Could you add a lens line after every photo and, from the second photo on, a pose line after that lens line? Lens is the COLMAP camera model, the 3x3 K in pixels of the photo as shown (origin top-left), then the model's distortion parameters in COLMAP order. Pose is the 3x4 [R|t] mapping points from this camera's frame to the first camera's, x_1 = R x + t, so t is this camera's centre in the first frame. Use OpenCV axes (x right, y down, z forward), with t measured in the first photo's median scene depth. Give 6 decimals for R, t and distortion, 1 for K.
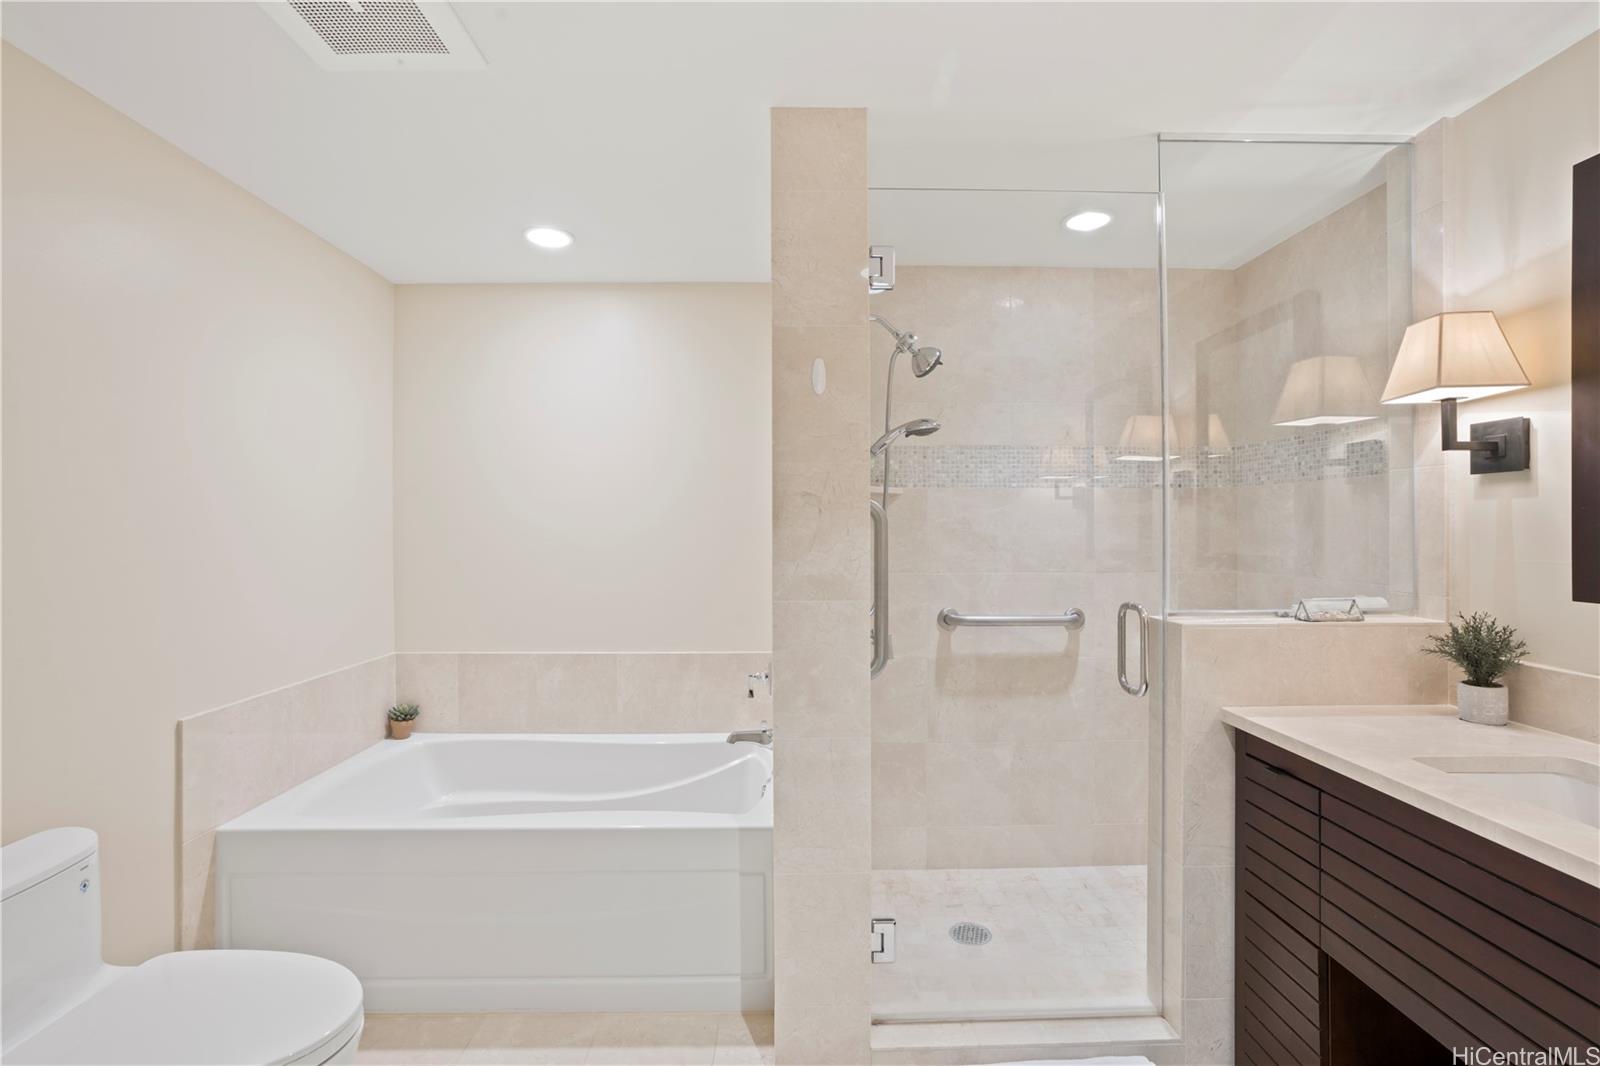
lens RADIAL K [[731.6, 0, 801.9], [0, 731.6, 528.7], [0, 0, 1]] dist [-0.051924, 0.025815]
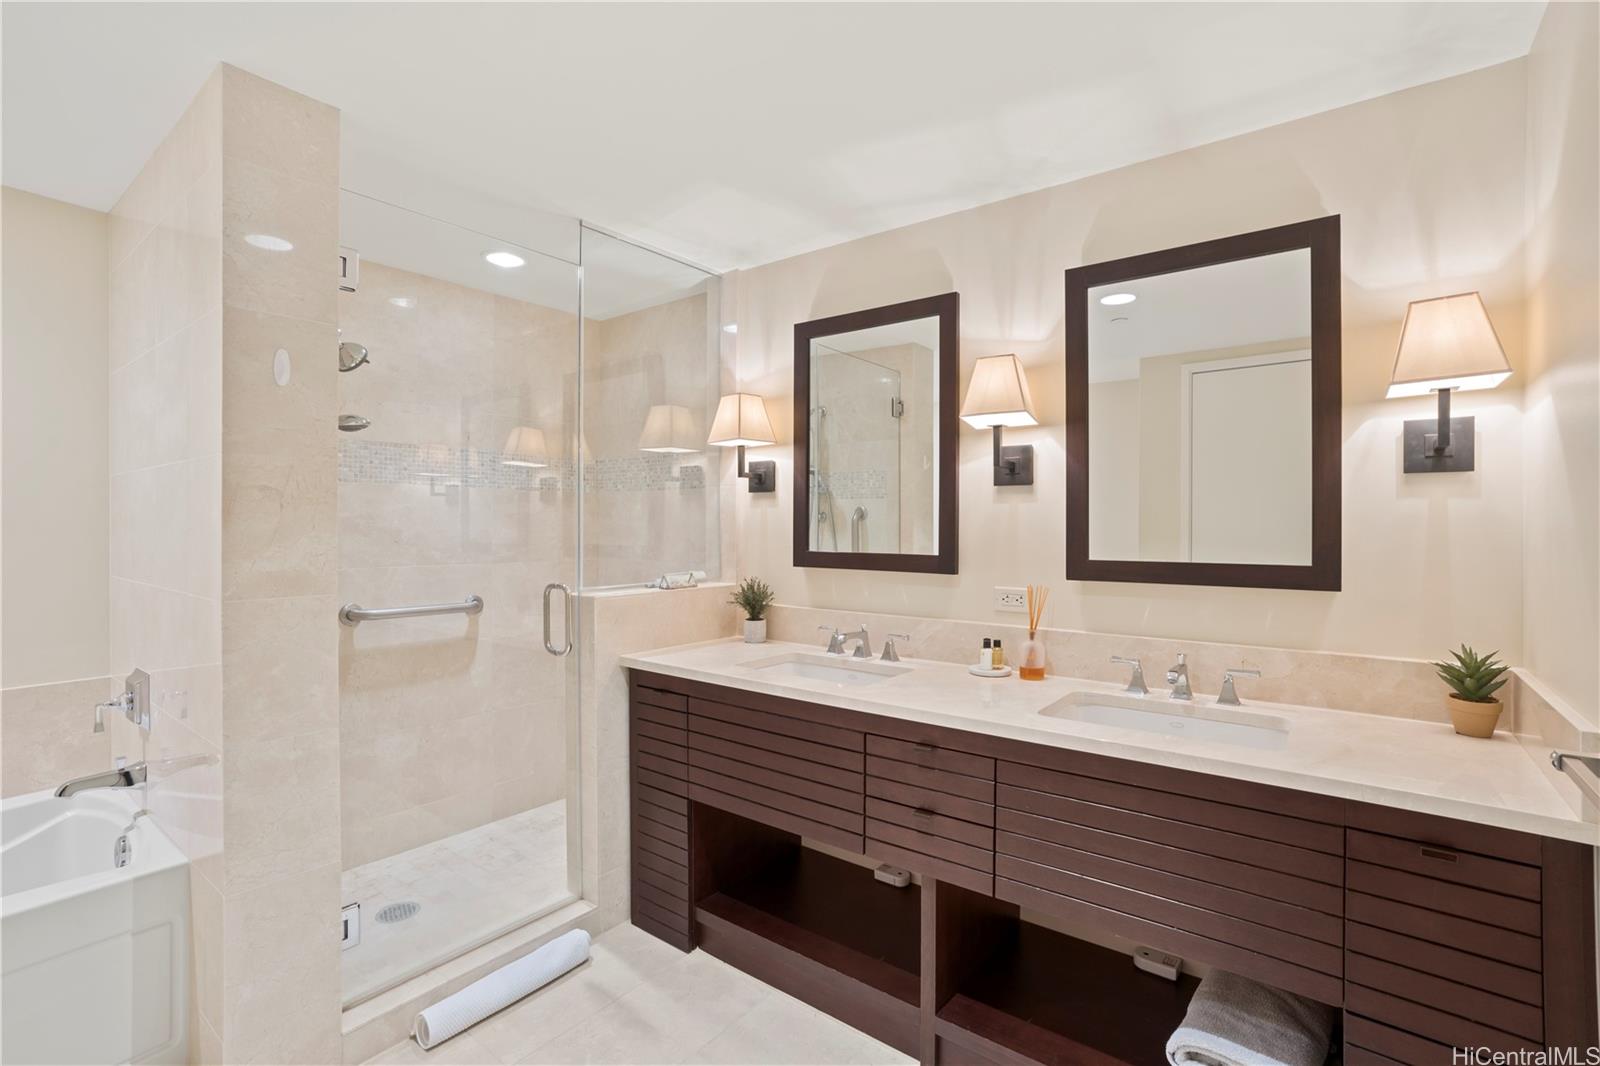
lens RADIAL K [[731.6, 0, 801.9], [0, 731.6, 528.7], [0, 0, 1]] dist [-0.051924, 0.025815]
pose [[0.625138, -0.000040, 0.780515, -0.271798], [-0.005675, 0.999973, 0.004597, -0.001868], [-0.780494, -0.007303, 0.625121, -0.131884]]
